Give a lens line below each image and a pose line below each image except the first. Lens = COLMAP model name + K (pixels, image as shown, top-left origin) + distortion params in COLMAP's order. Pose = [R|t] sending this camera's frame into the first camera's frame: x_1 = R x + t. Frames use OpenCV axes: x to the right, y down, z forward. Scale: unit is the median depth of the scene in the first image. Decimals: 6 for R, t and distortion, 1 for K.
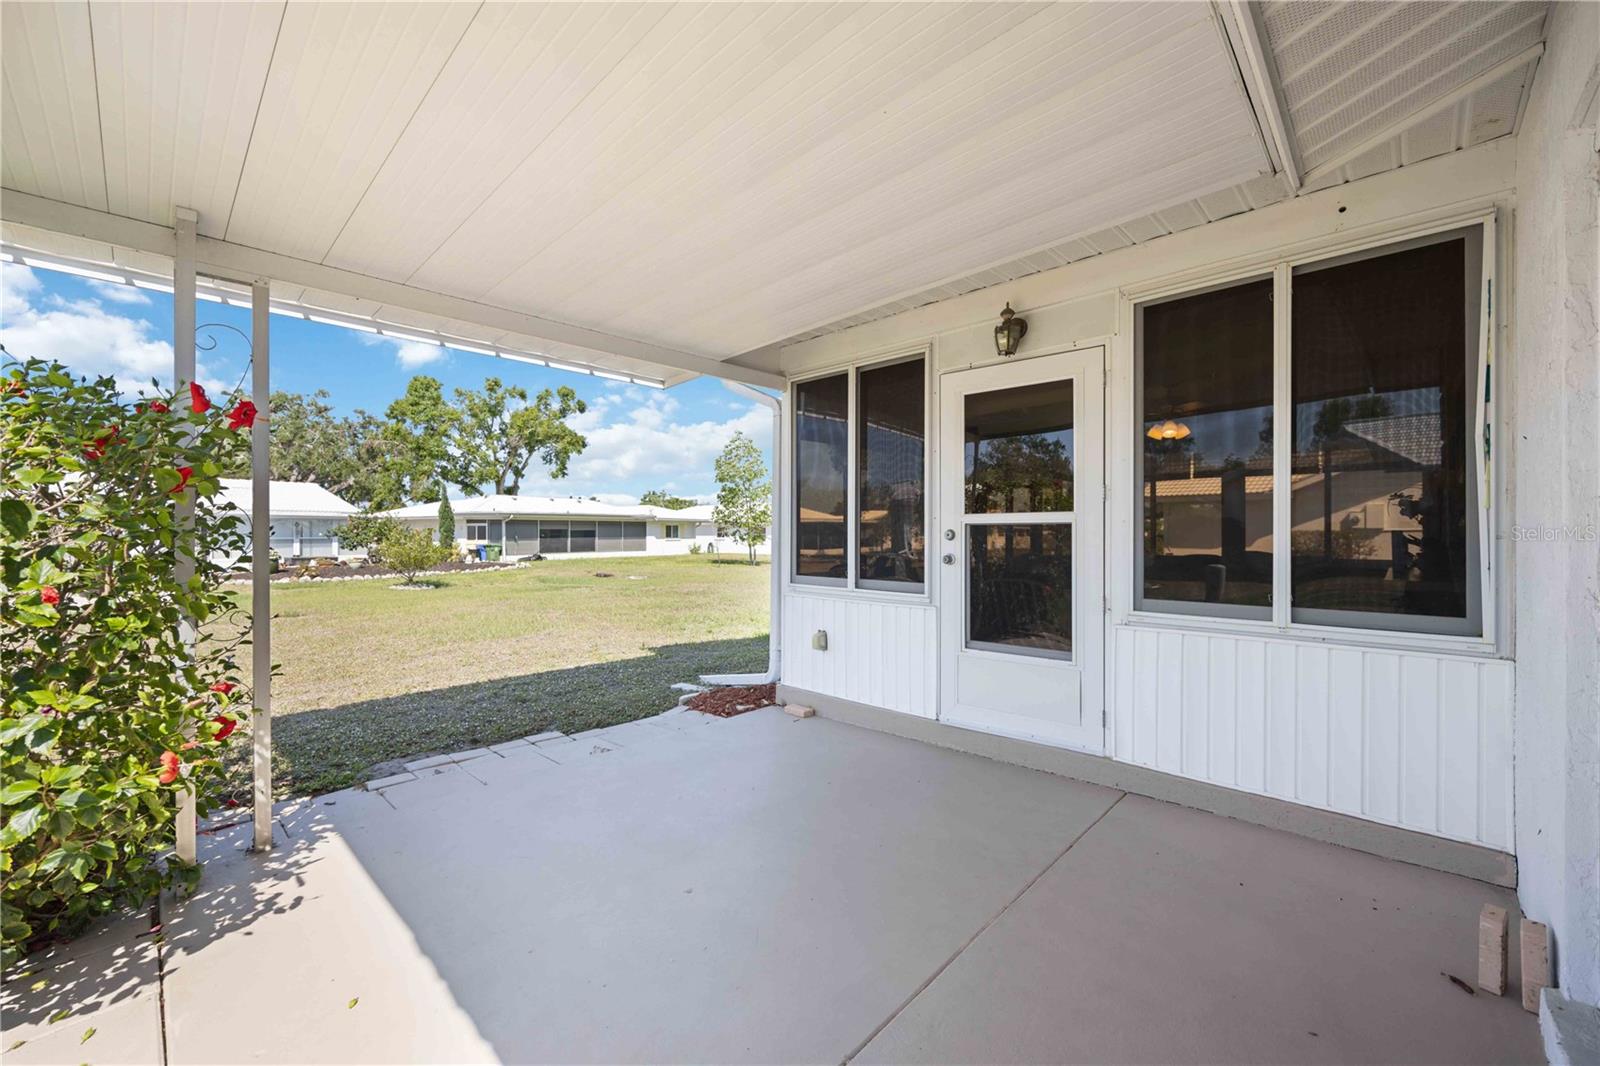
lens RADIAL K [[629.0, 0, 800.0], [0, 629.0, 533.0], [0, 0, 1]] dist [0.002583, 0.000139]
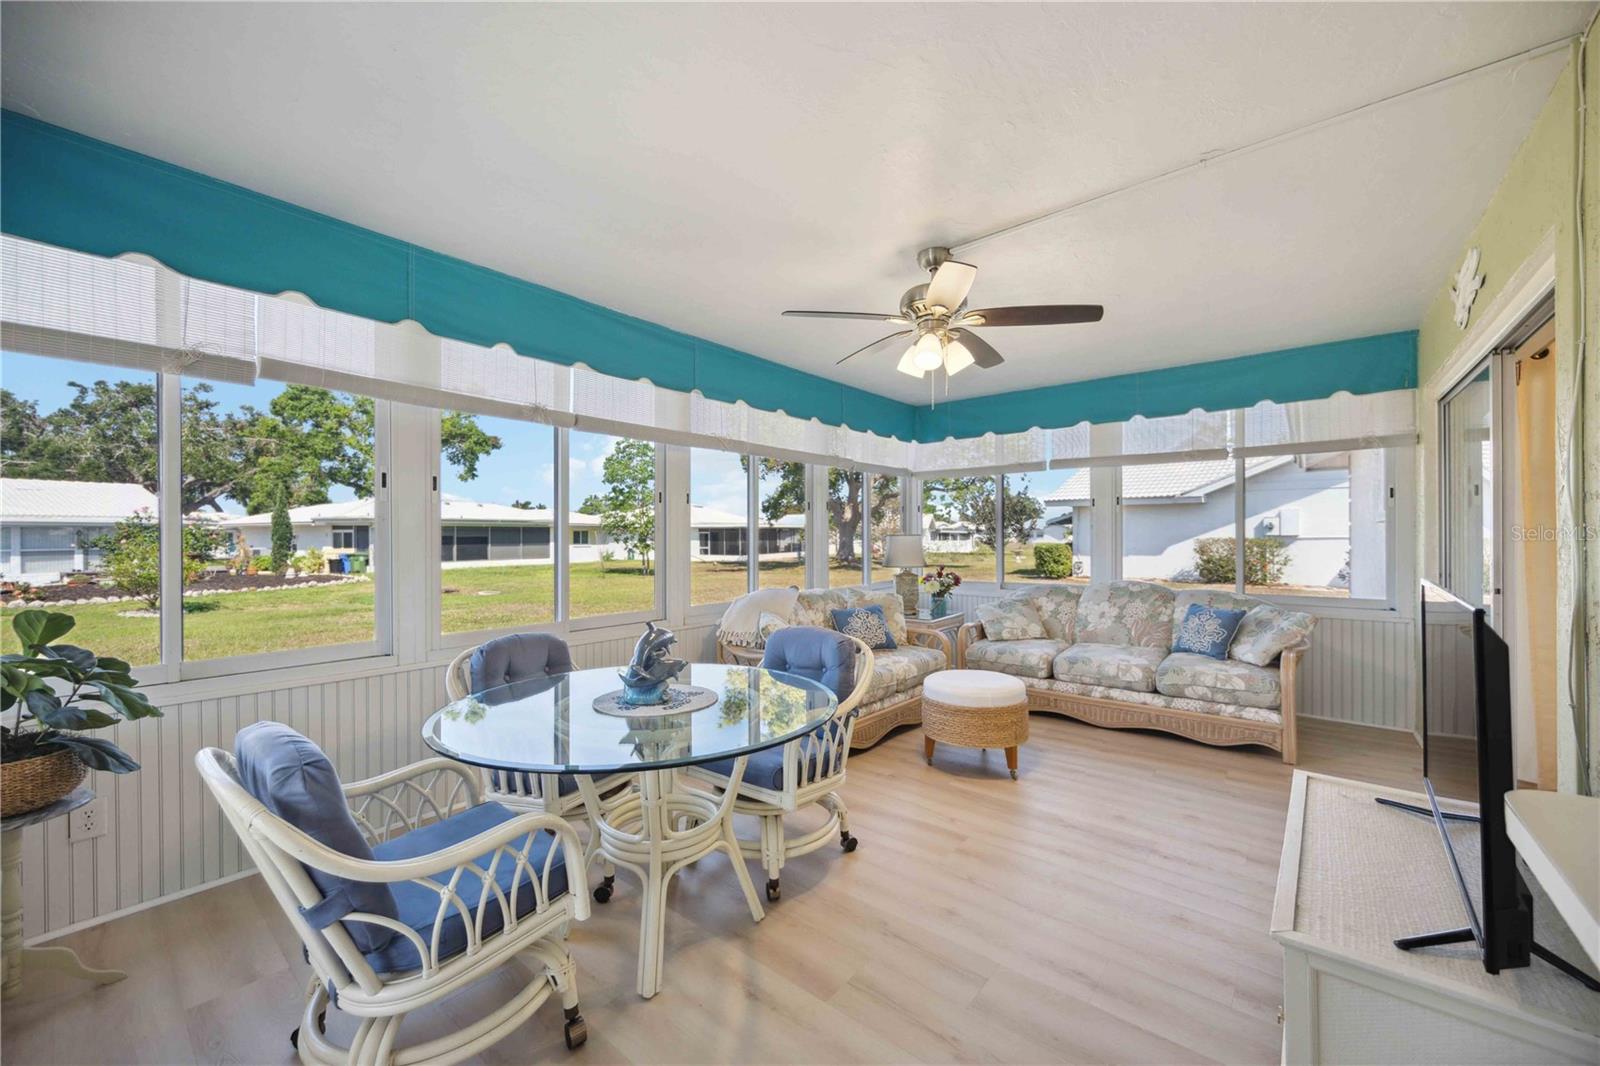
lens RADIAL K [[613.6, 0, 800.0], [0, 613.6, 533.0], [0, 0, 1]] dist [-0.001581, -0.000090]
pose [[0.997262, -0.002874, 0.073900, 0.064967], [0.003288, 0.999980, -0.005488, -0.003494], [-0.073882, 0.005716, 0.997251, 0.077803]]
